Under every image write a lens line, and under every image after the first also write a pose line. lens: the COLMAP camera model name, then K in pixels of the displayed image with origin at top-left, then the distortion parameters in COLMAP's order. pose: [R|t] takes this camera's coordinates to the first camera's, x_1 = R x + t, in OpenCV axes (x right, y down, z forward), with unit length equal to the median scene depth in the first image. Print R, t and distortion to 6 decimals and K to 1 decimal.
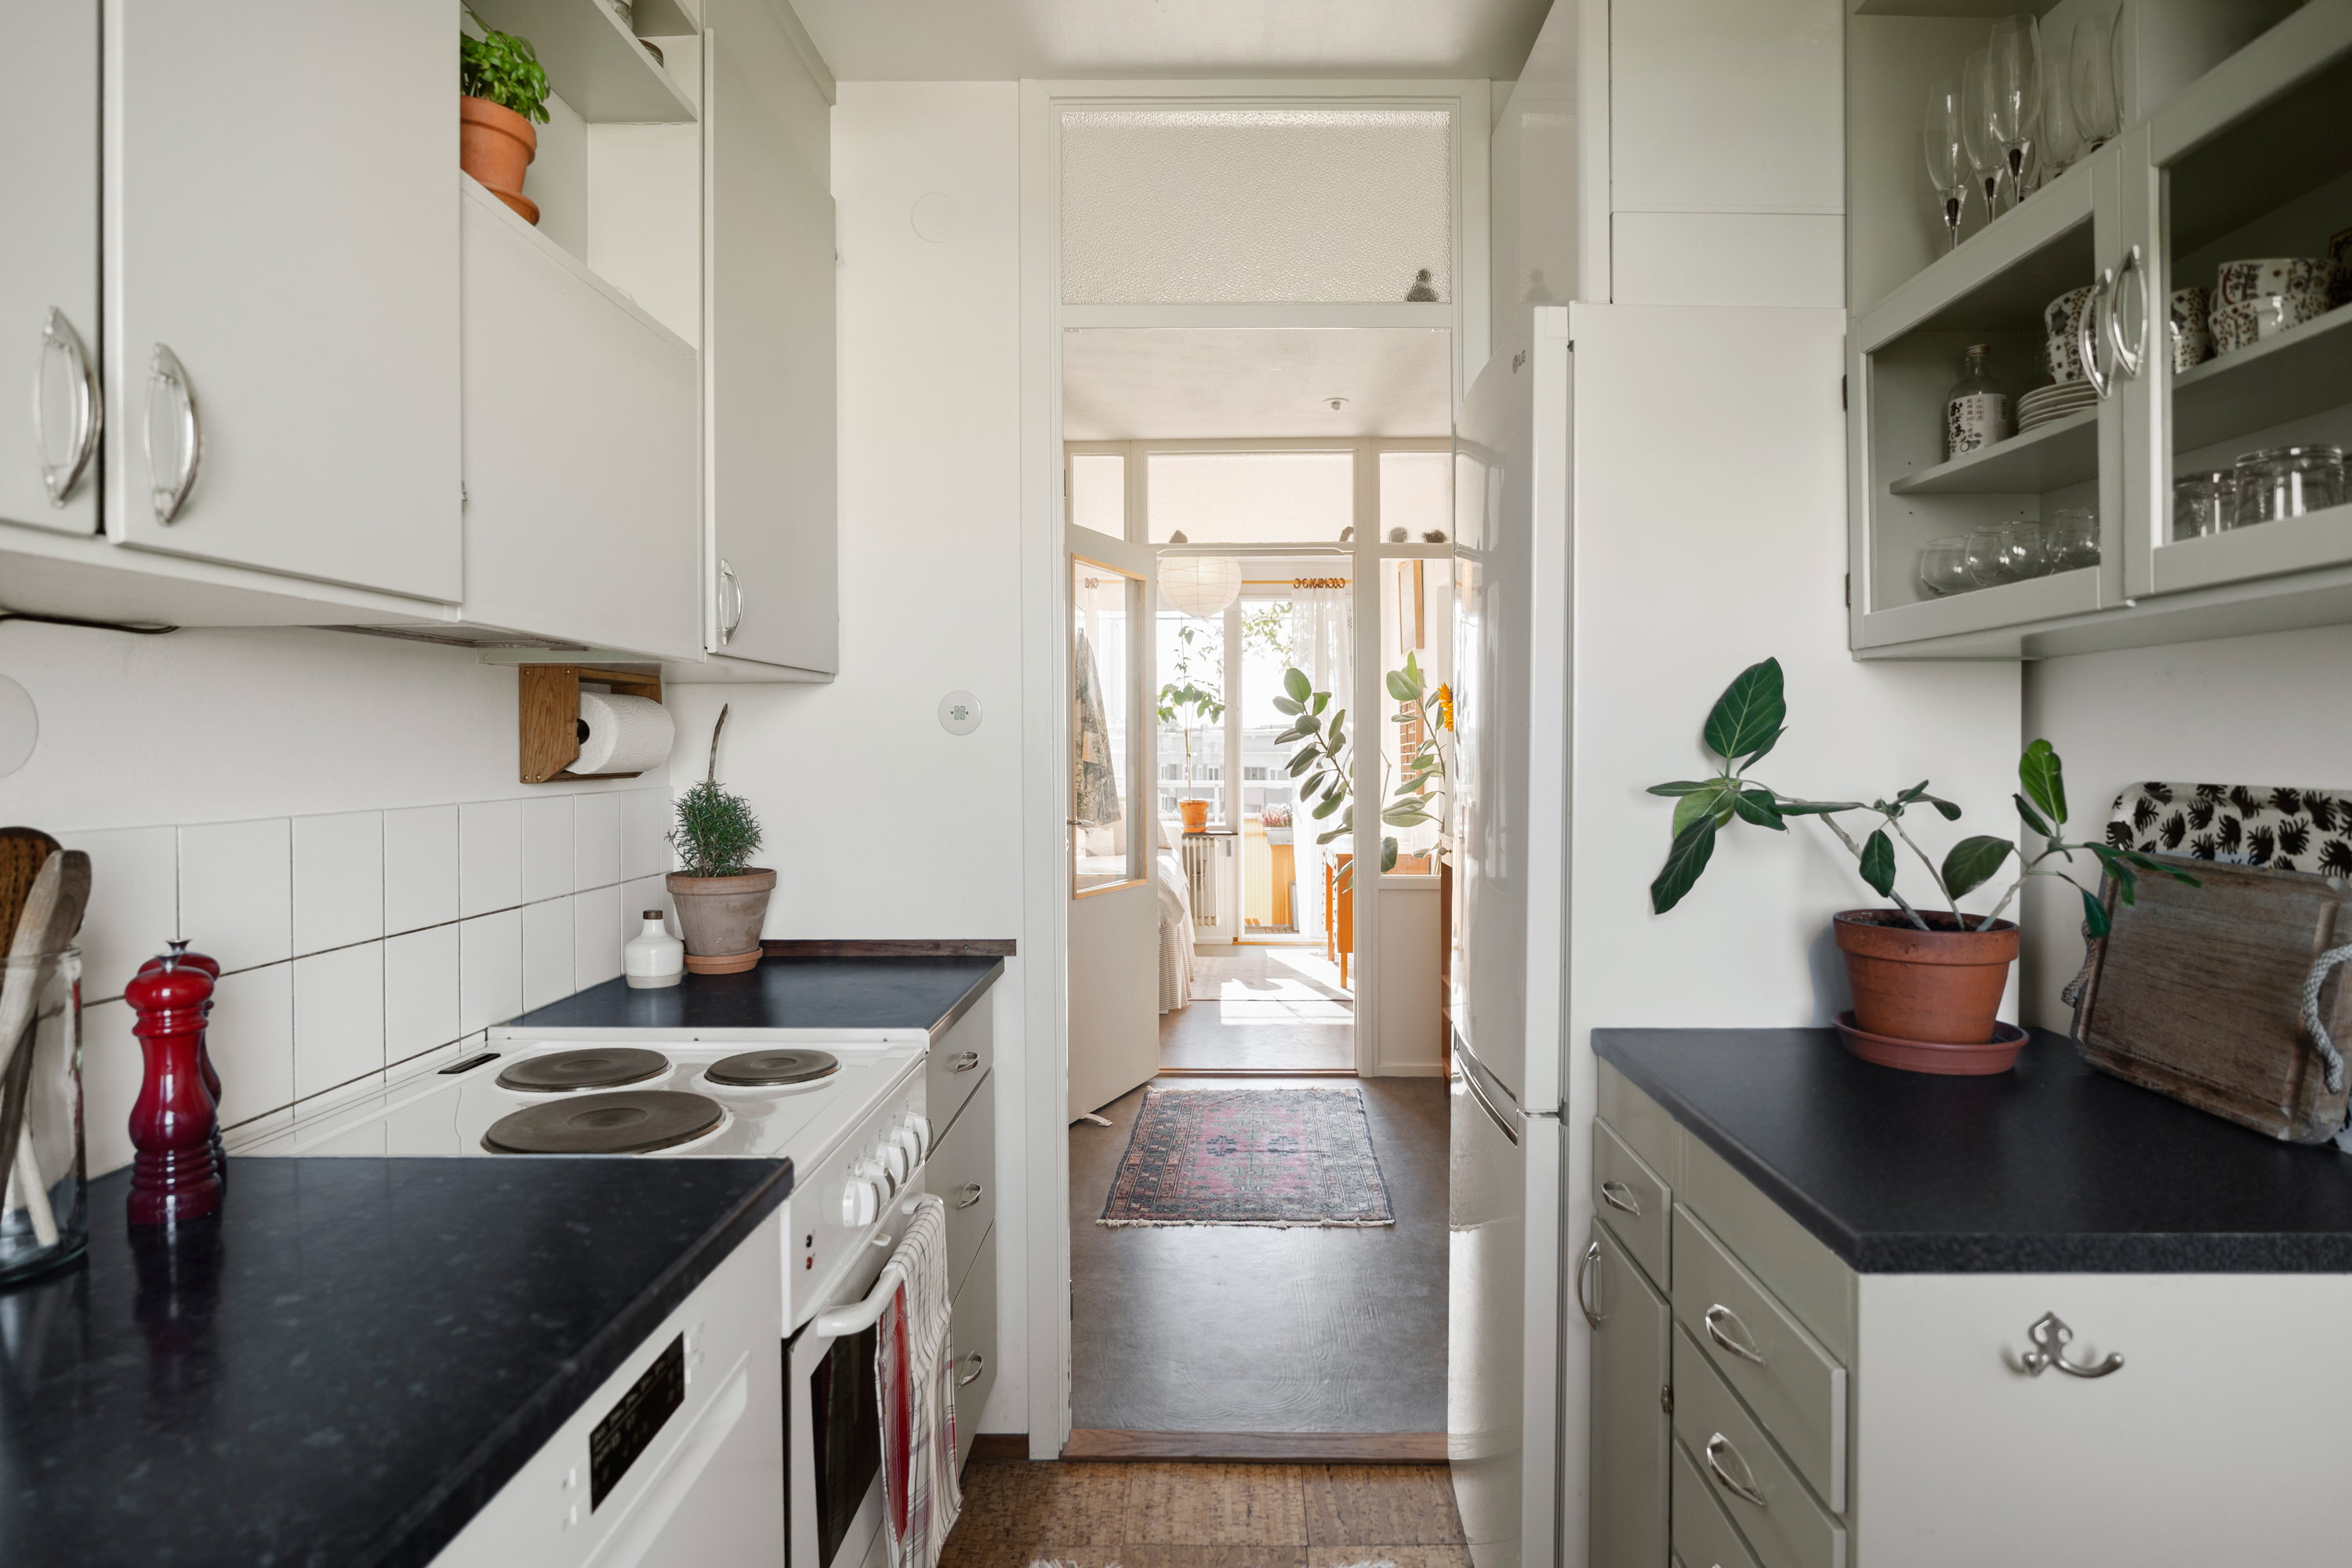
lens RADIAL K [[1346.4, 0, 1182.6], [0, 1346.4, 767.4], [0, 0, 1]] dist [-0.000756, -0.000016]
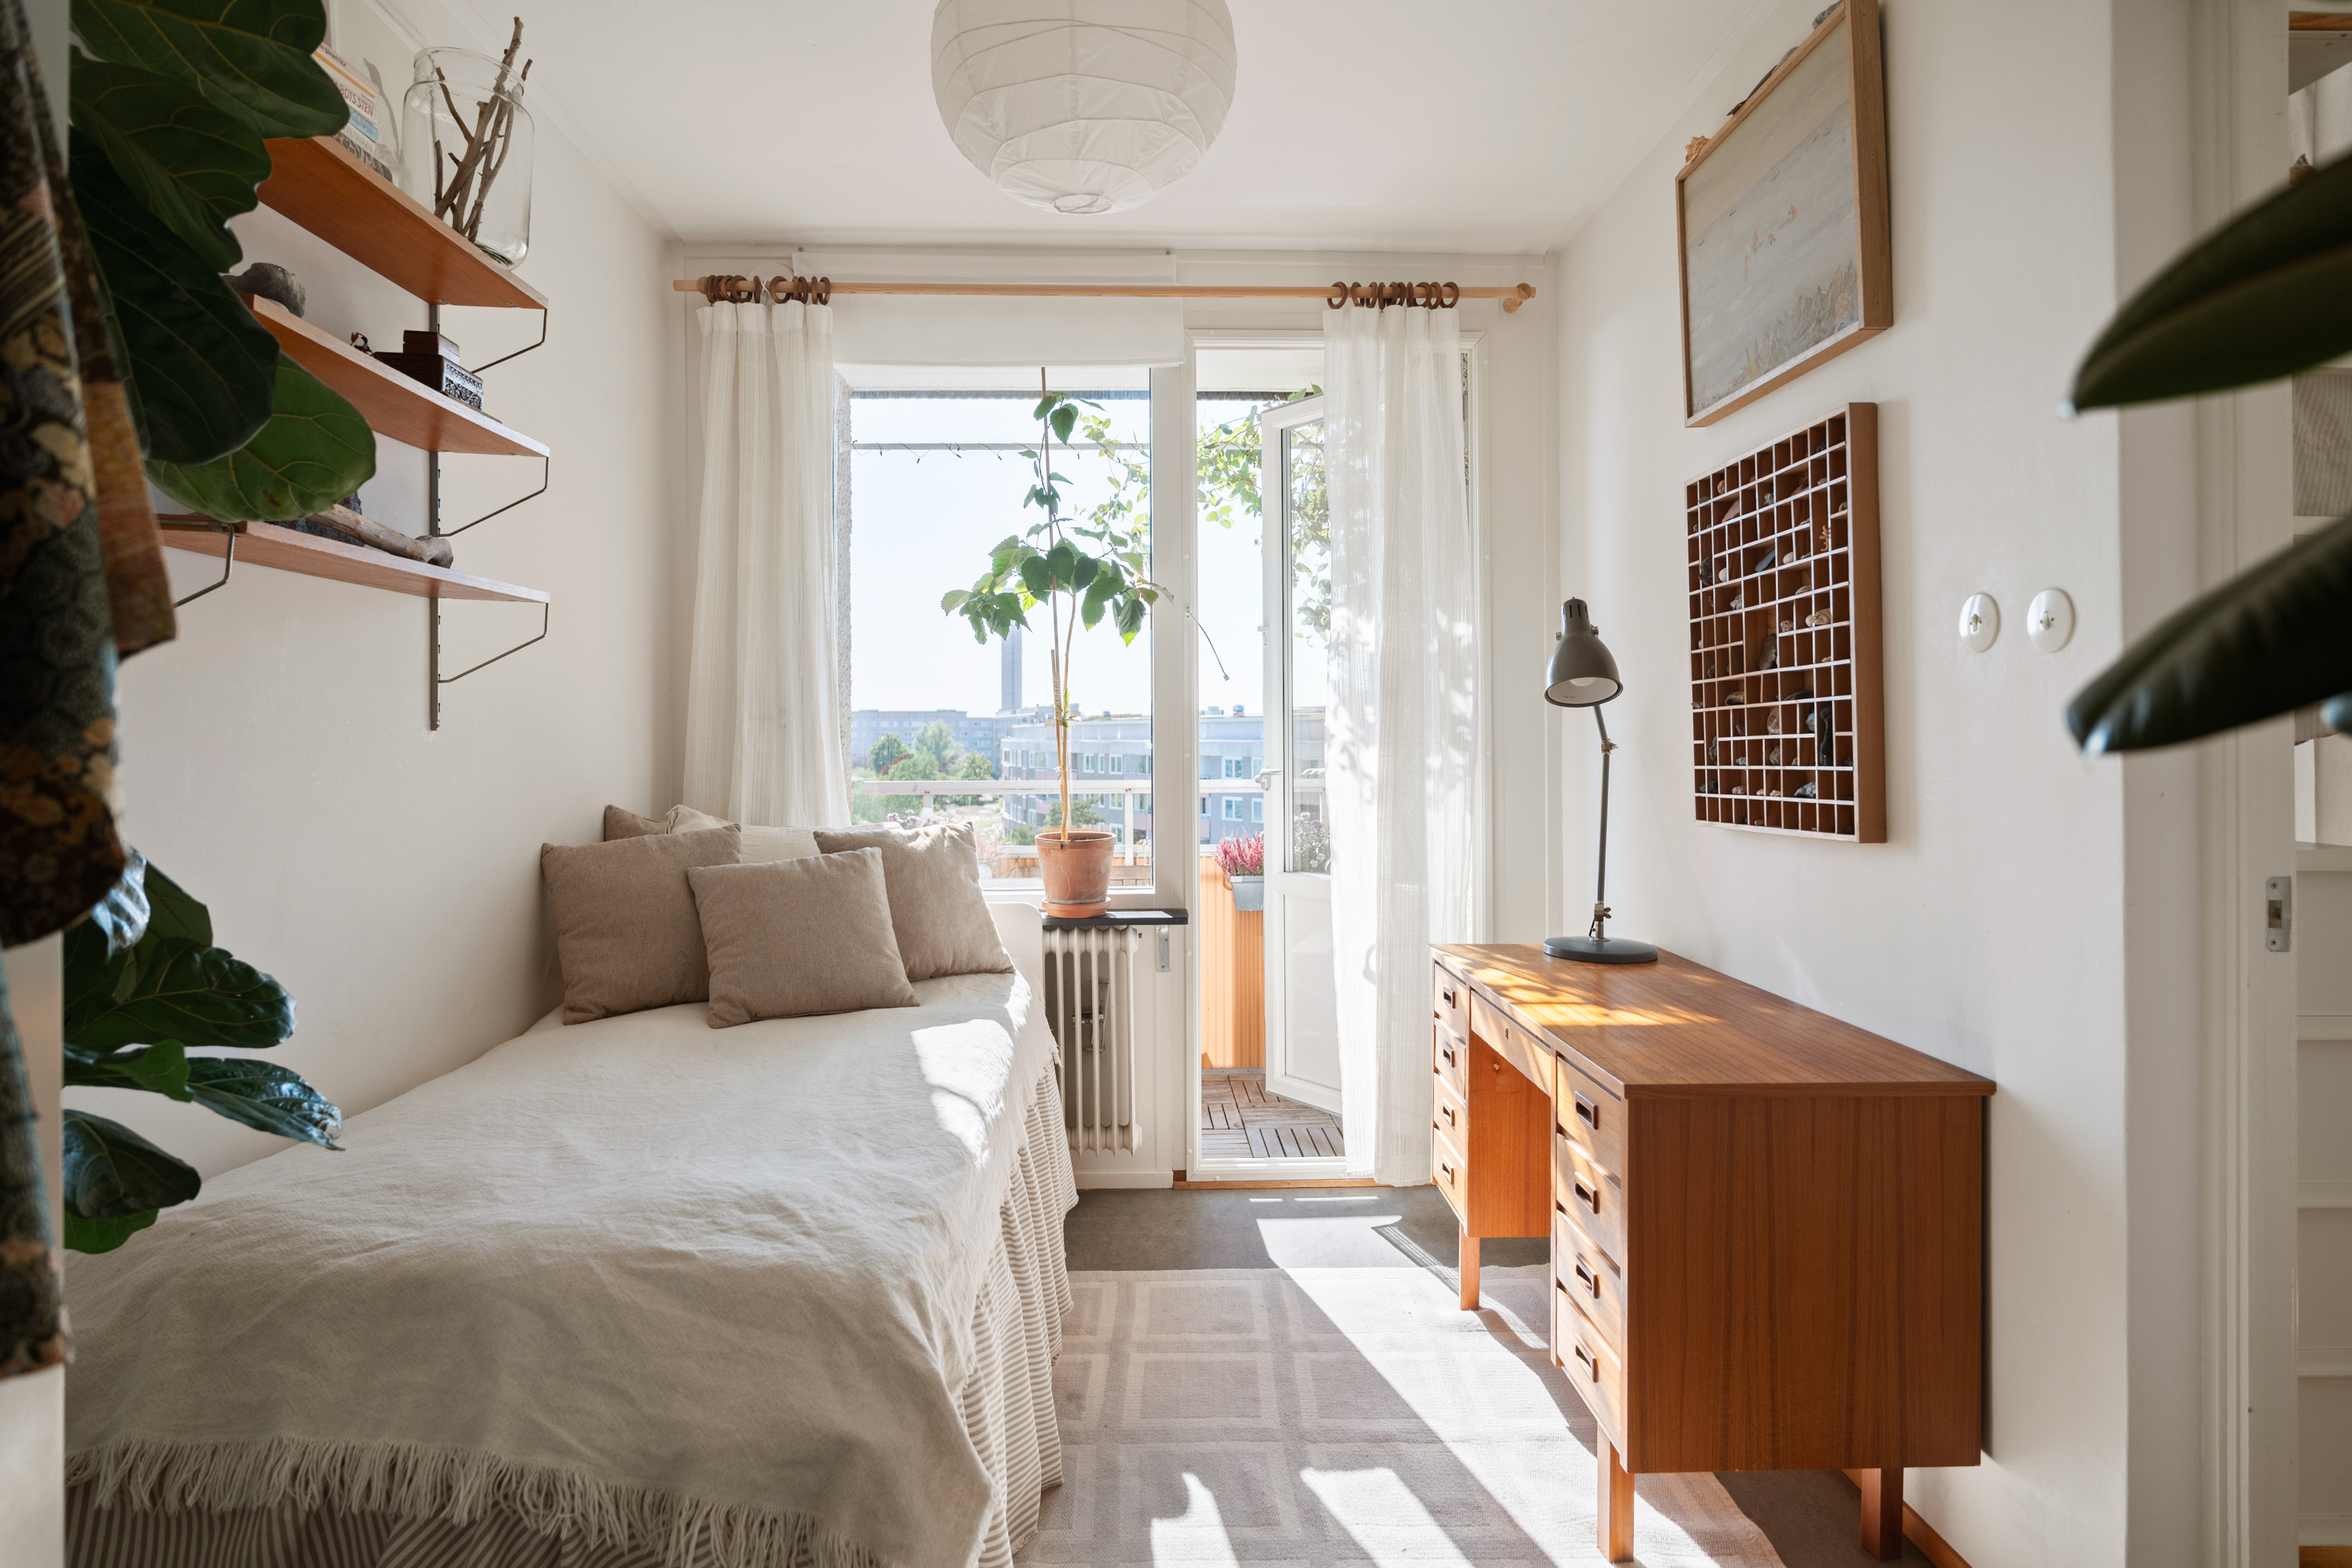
lens RADIAL K [[1346.4, 0, 1179.6], [0, 1346.4, 766.4], [0, 0, 1]] dist [-0.000756, -0.000016]
pose [[0.997748, 0.002628, 0.067027, 0.012344], [-0.003277, 0.999949, 0.009565, -0.000874], [-0.066999, -0.009763, 0.997705, 0.599042]]
